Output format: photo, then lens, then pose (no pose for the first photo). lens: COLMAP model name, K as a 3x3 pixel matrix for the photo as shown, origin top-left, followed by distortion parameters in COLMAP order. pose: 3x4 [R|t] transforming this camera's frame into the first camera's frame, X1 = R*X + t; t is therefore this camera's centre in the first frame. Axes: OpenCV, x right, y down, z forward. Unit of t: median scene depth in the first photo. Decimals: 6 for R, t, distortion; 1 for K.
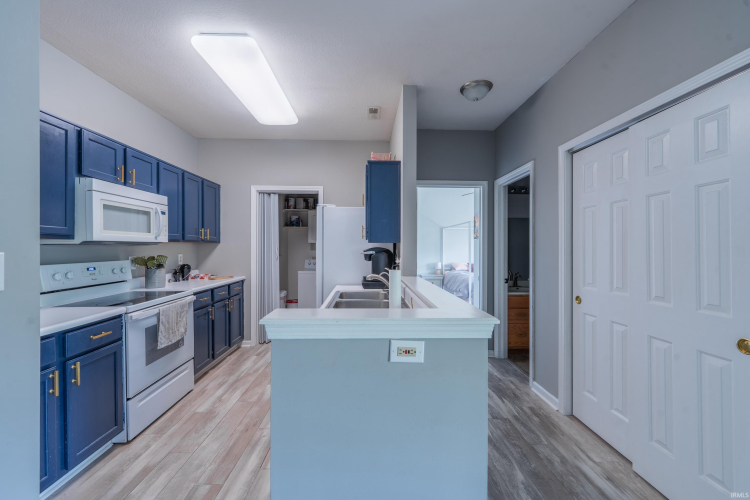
lens RADIAL K [[301.7, 0, 377.2], [0, 301.7, 249.3], [0, 0, 1]] dist [-0.000005, -0.000509]
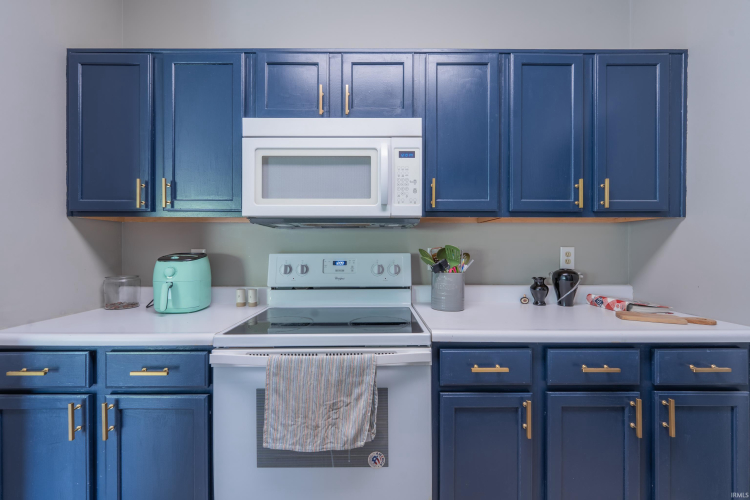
lens RADIAL K [[301.7, 0, 377.5], [0, 301.7, 248.6], [0, 0, 1]] dist [-0.000005, -0.000509]
pose [[-0.042123, -0.001292, -0.999112, -0.233030], [-0.007817, 0.999969, -0.000964, 0.028354], [0.999082, 0.007769, -0.042132, 0.969842]]
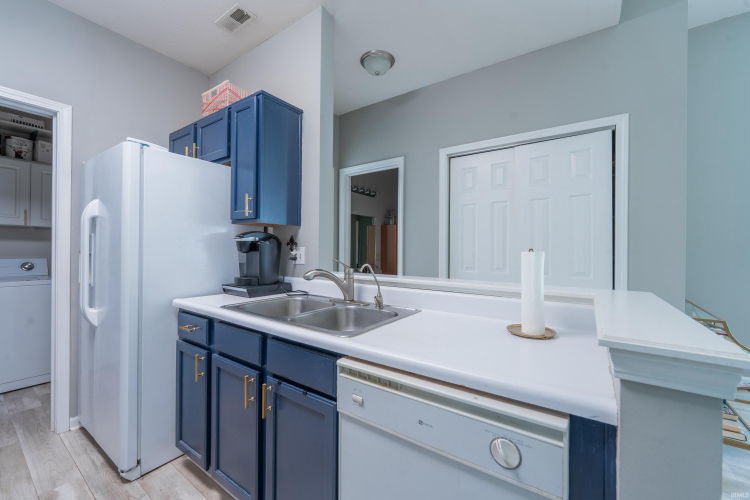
lens RADIAL K [[301.7, 0, 372.1], [0, 301.7, 249.1], [0, 0, 1]] dist [-0.000005, -0.000509]
pose [[0.602380, 0.005396, 0.798191, -0.406772], [-0.003758, 0.999985, -0.003924, 0.036523], [-0.798200, -0.000636, 0.602392, 0.462181]]
